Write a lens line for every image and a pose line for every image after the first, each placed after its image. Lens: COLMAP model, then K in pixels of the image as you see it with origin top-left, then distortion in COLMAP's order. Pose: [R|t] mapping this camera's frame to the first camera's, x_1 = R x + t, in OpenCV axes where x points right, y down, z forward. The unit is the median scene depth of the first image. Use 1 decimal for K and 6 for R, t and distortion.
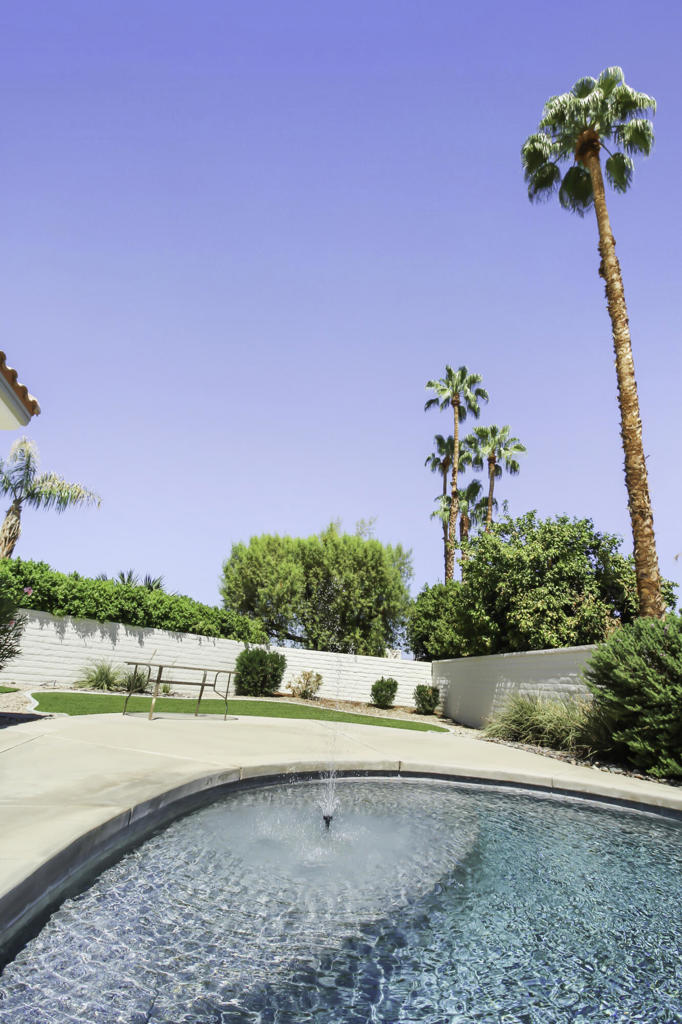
lens RADIAL K [[453.5, 0, 341.0], [0, 453.5, 512.0], [0, 0, 1]] dist [0.009590, -0.000292]
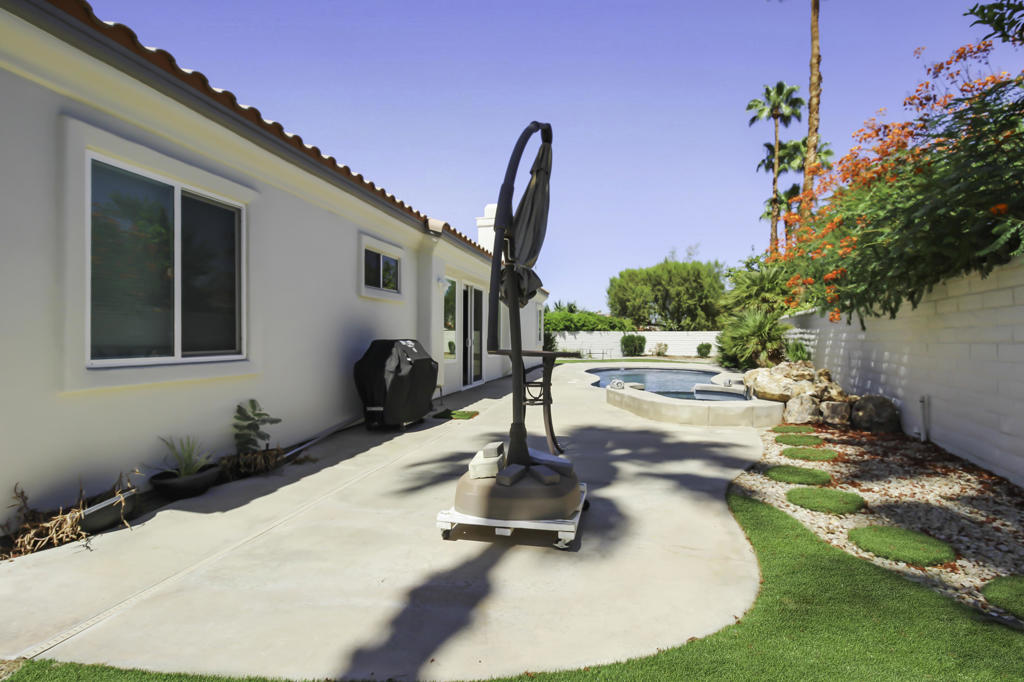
lens RADIAL K [[453.5, 0, 512.0], [0, 453.5, 341.0], [0, 0, 1]] dist [0.009590, -0.000292]
pose [[0.874121, -0.085737, -0.478081, 0.270765], [0.240348, 0.931692, 0.272365, -0.292725], [0.422073, -0.352986, 0.835018, -0.767832]]
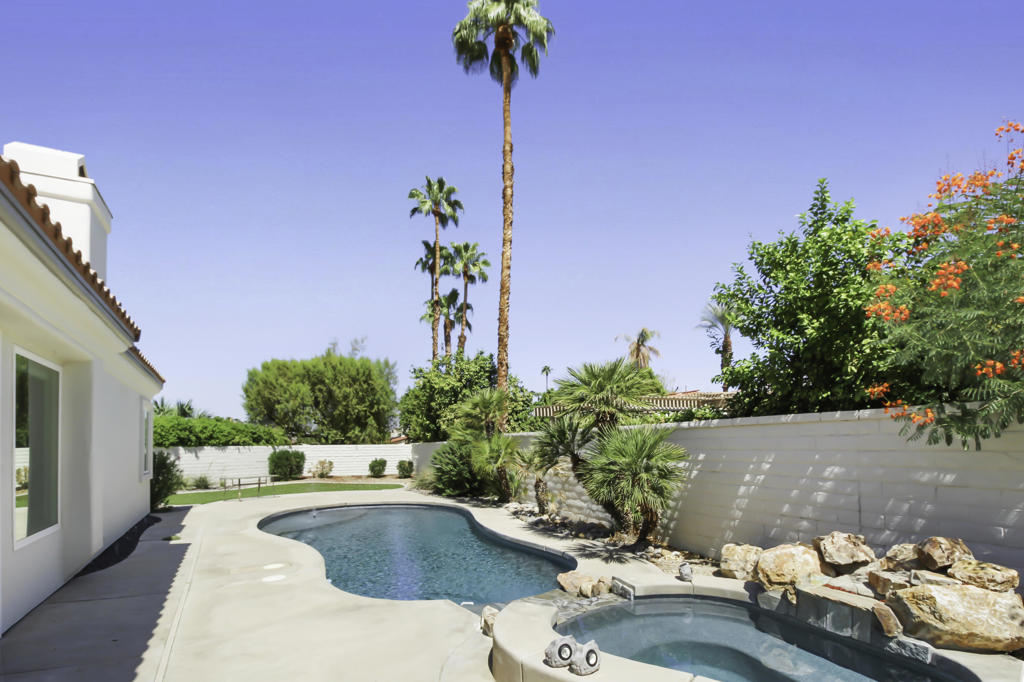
lens RADIAL K [[496.6, 0, 478.6], [0, 496.6, 429.0], [0, 0, 1]] dist [0.011740, -0.000194]
pose [[0.973812, -0.096352, 0.205928, 0.085104], [0.024153, 0.944475, 0.327695, -0.221728], [-0.226068, -0.314139, 0.922068, -0.478823]]
